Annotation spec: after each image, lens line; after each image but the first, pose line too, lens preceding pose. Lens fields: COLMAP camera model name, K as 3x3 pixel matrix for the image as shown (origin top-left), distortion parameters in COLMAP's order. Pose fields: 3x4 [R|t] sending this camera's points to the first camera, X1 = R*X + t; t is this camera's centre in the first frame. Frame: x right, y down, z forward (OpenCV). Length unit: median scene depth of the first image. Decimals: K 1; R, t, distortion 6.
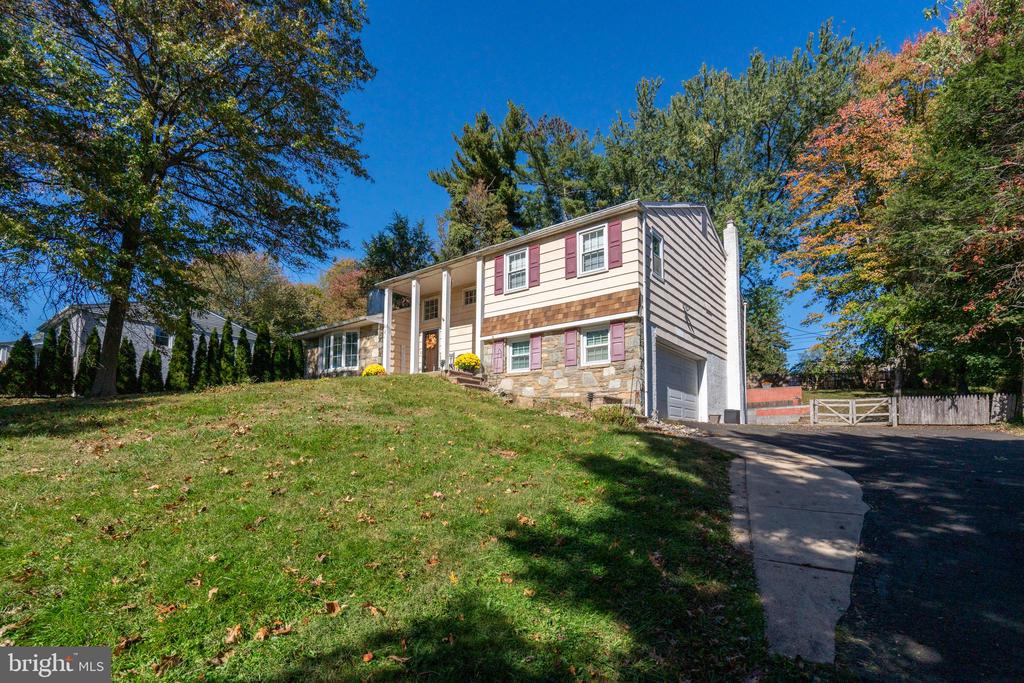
lens RADIAL K [[481.0, 0, 515.5], [0, 481.0, 401.5], [0, 0, 1]] dist [0.016573, 0.000762]
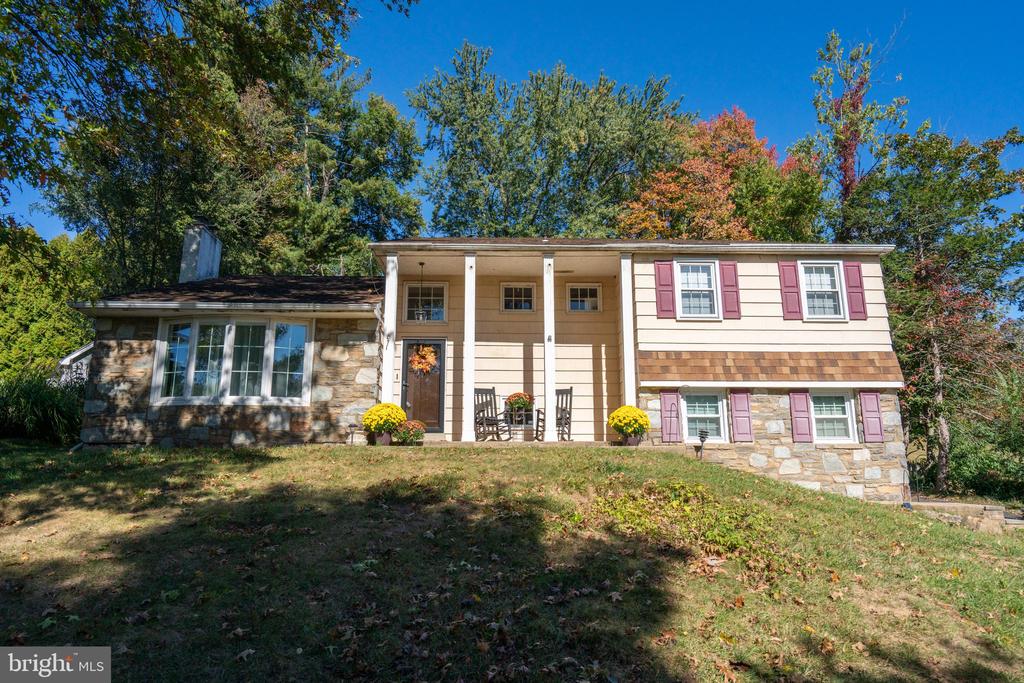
lens RADIAL K [[589.3, 0, 508.7], [0, 589.3, 340.7], [0, 0, 1]] dist [0.004392, -0.001269]
pose [[0.769515, 0.113465, 0.628468, -0.737884], [-0.044291, 0.991203, -0.124723, -0.088764], [-0.637091, 0.068141, 0.767771, 0.557970]]
